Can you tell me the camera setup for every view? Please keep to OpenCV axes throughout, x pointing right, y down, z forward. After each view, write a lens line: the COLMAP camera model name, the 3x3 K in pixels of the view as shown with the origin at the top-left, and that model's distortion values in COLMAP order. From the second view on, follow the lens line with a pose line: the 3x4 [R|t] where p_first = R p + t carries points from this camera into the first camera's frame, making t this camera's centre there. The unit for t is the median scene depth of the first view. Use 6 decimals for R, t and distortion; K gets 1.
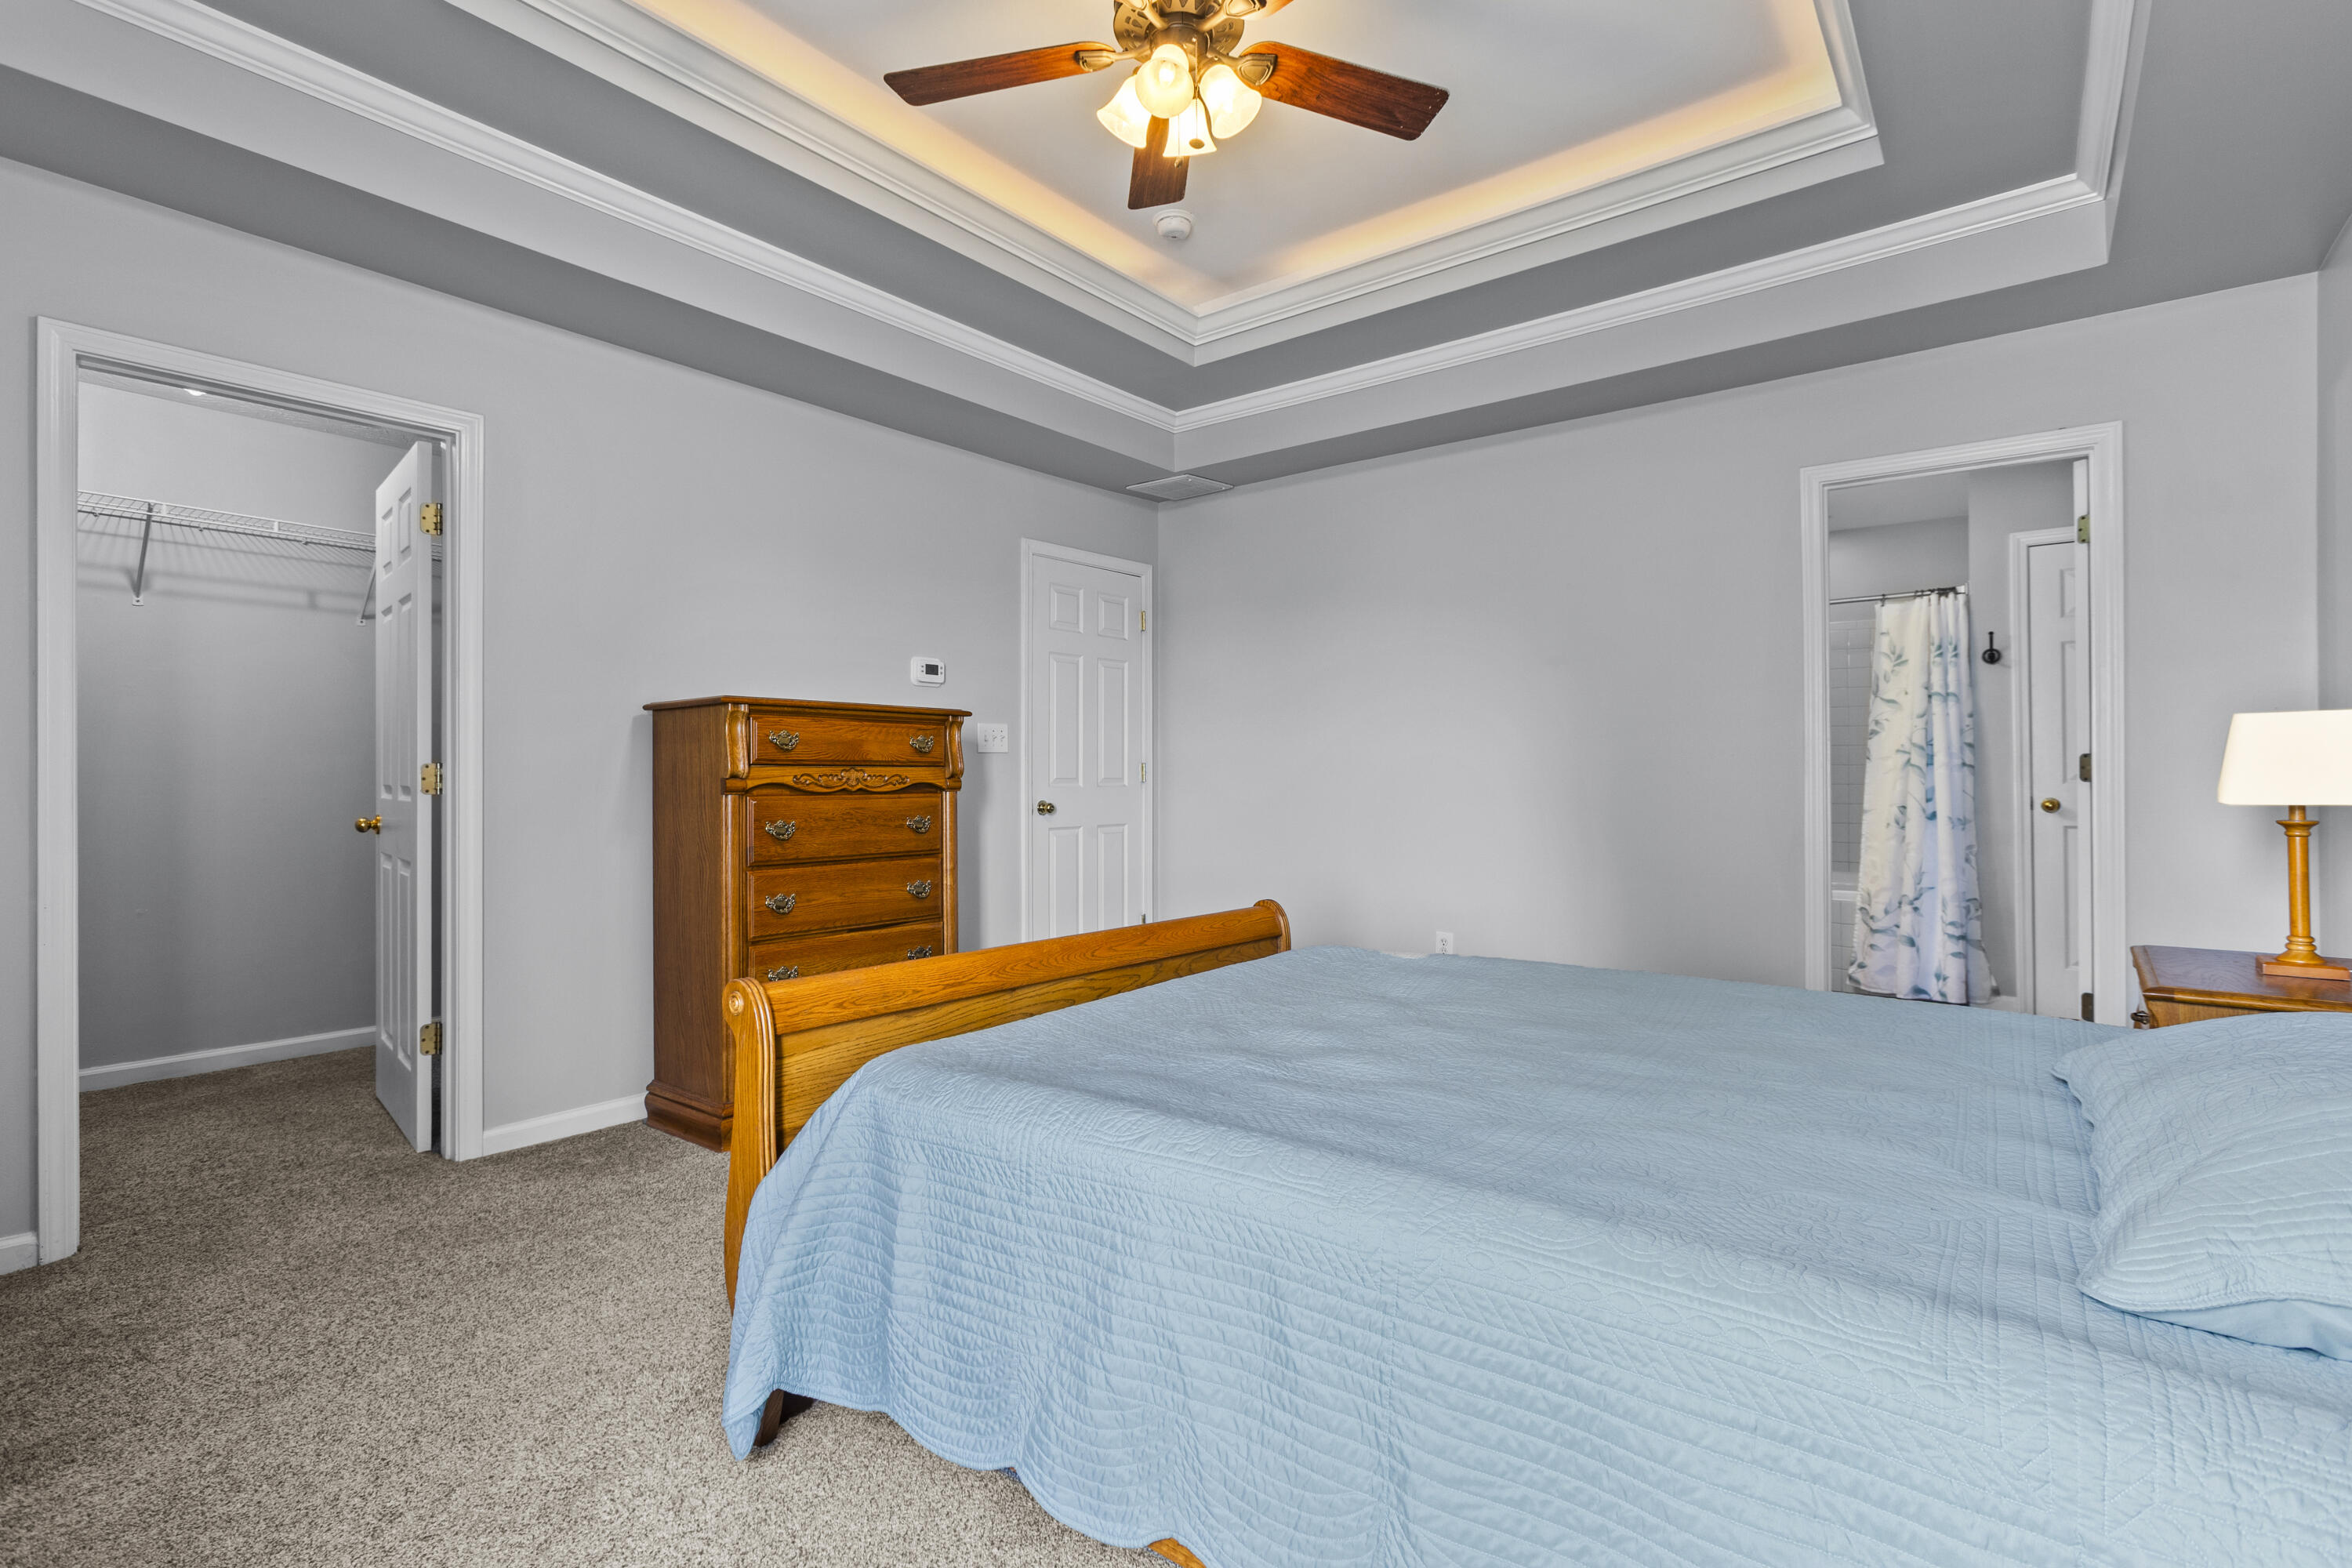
lens RADIAL K [[1099.3, 0, 1171.4], [0, 1099.3, 773.5], [0, 0, 1]] dist [0.002138, 0.000459]
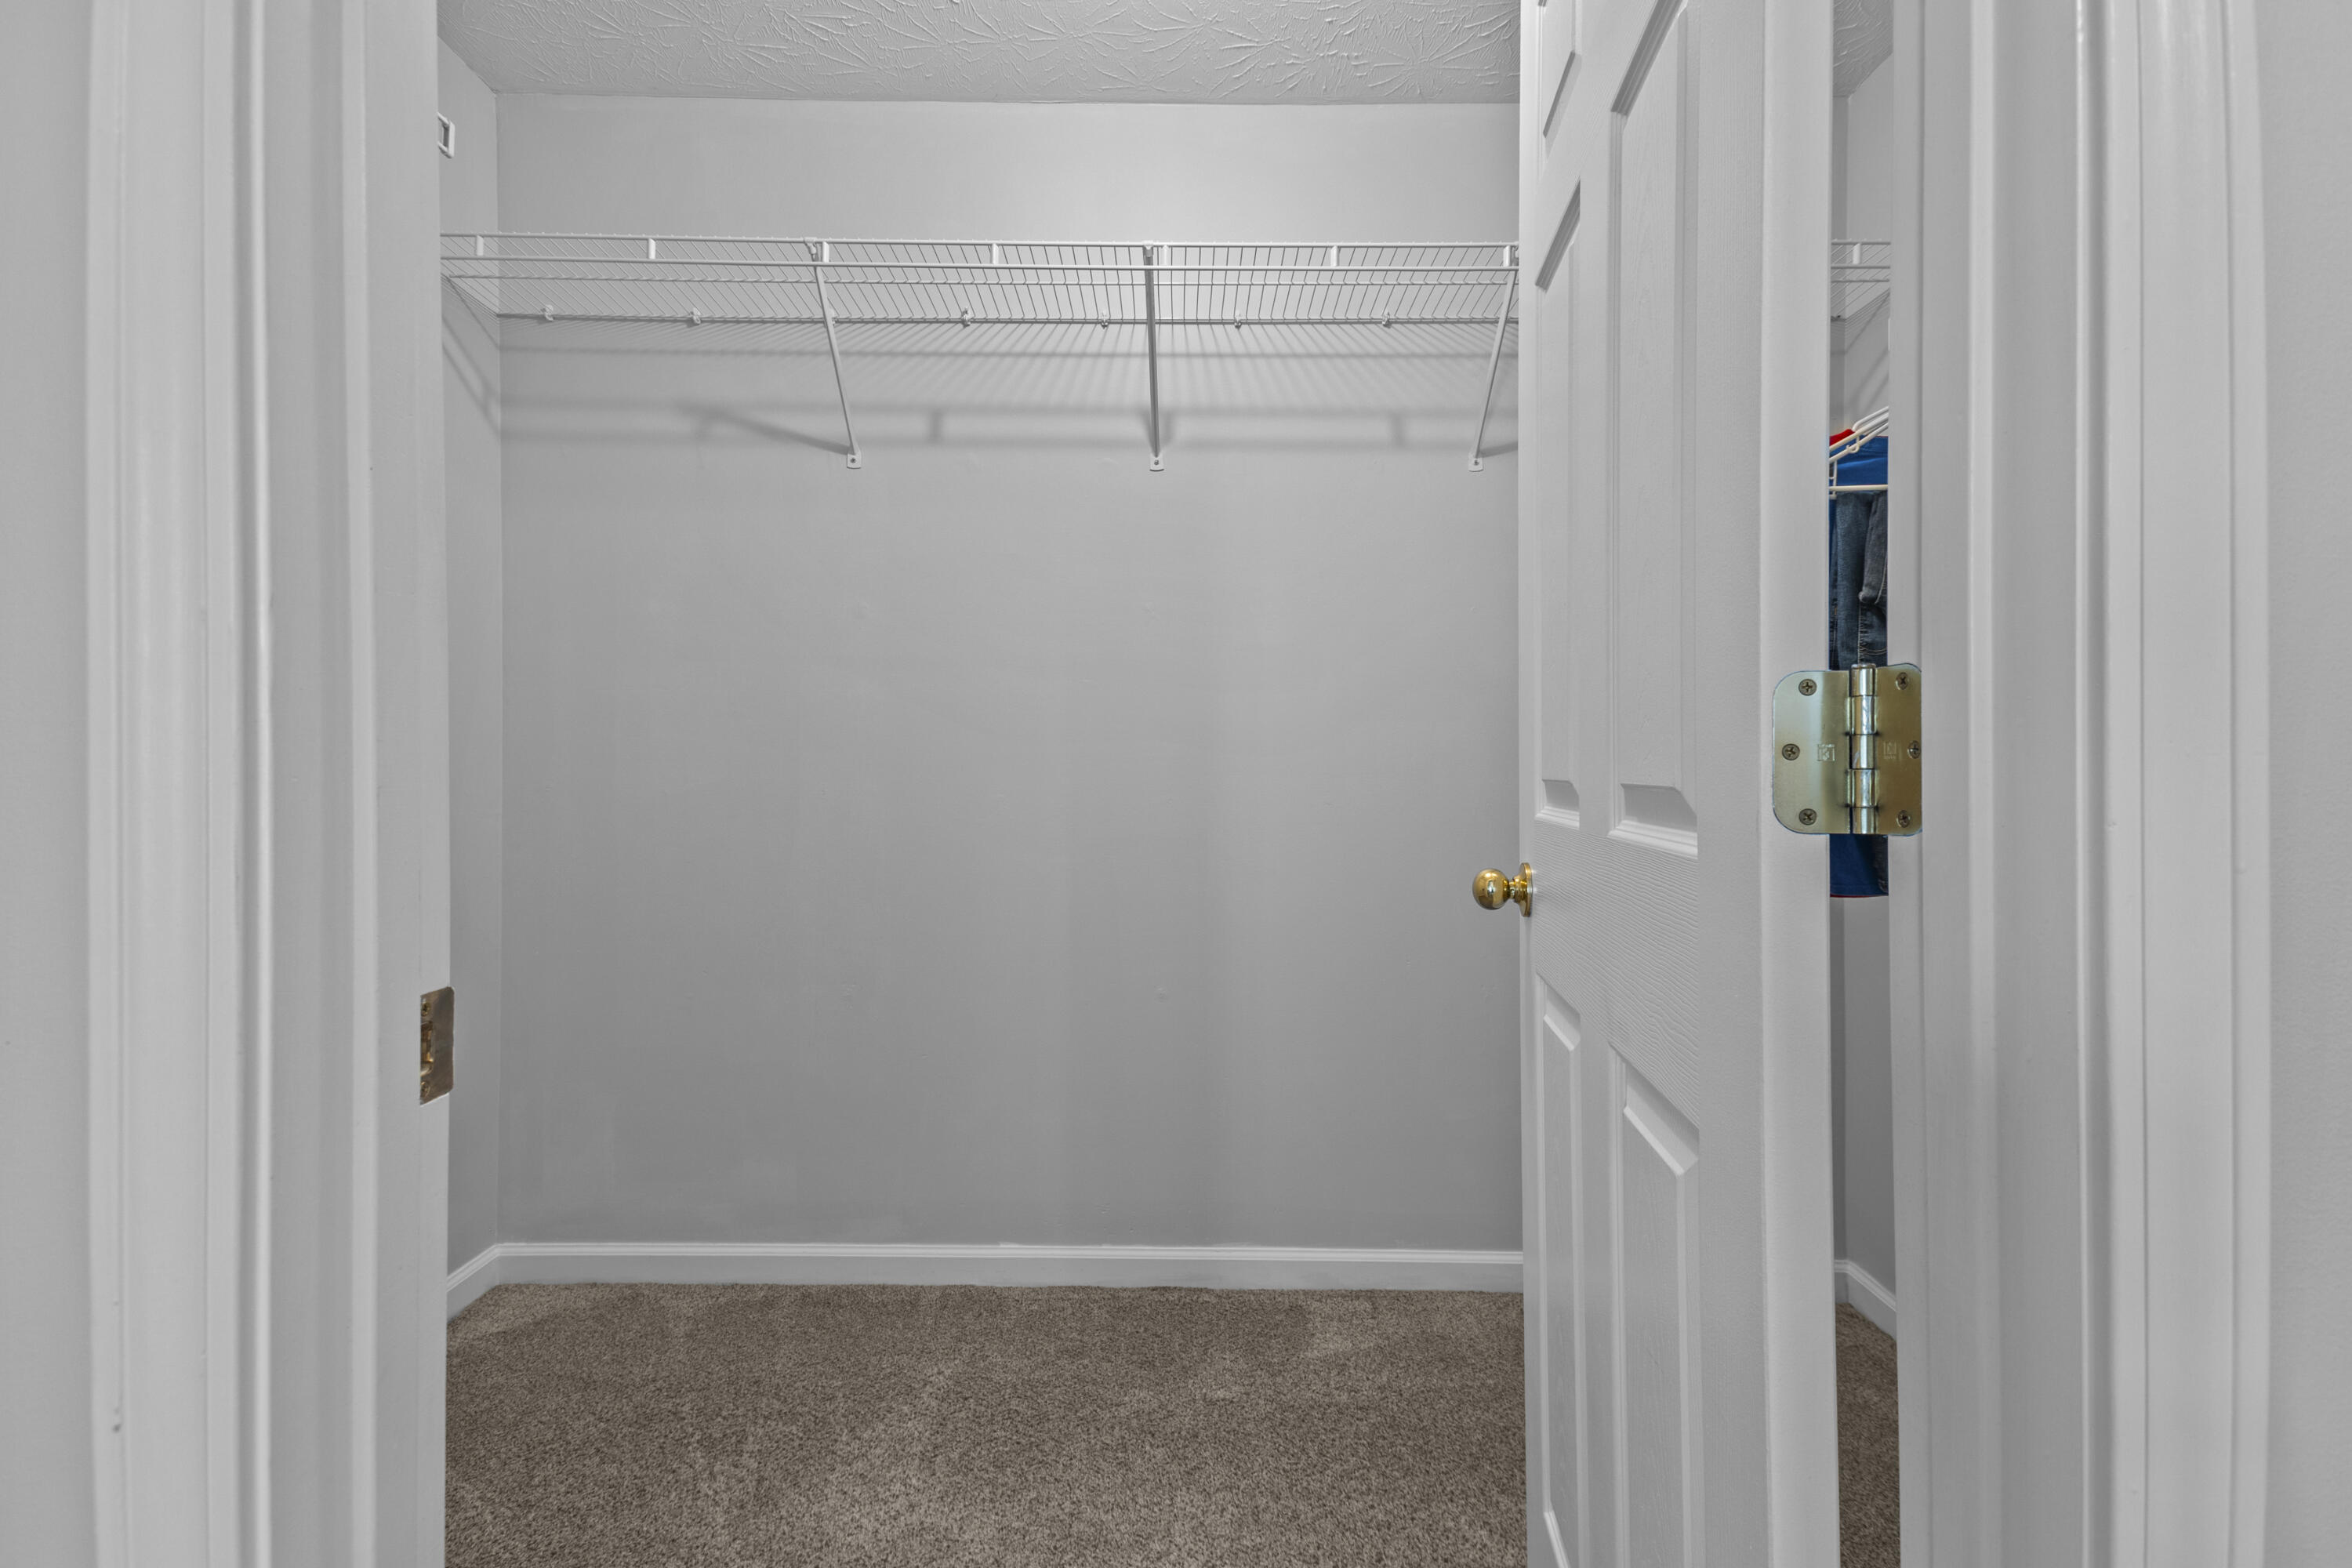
lens RADIAL K [[1099.3, 0, 1171.4], [0, 1099.3, 780.2], [0, 0, 1]] dist [0.002138, 0.000459]
pose [[0.632140, 0.004147, -0.774843, -0.483569], [0.001182, 0.999979, 0.006316, 0.006889], [0.774854, -0.004908, 0.632122, 0.639208]]
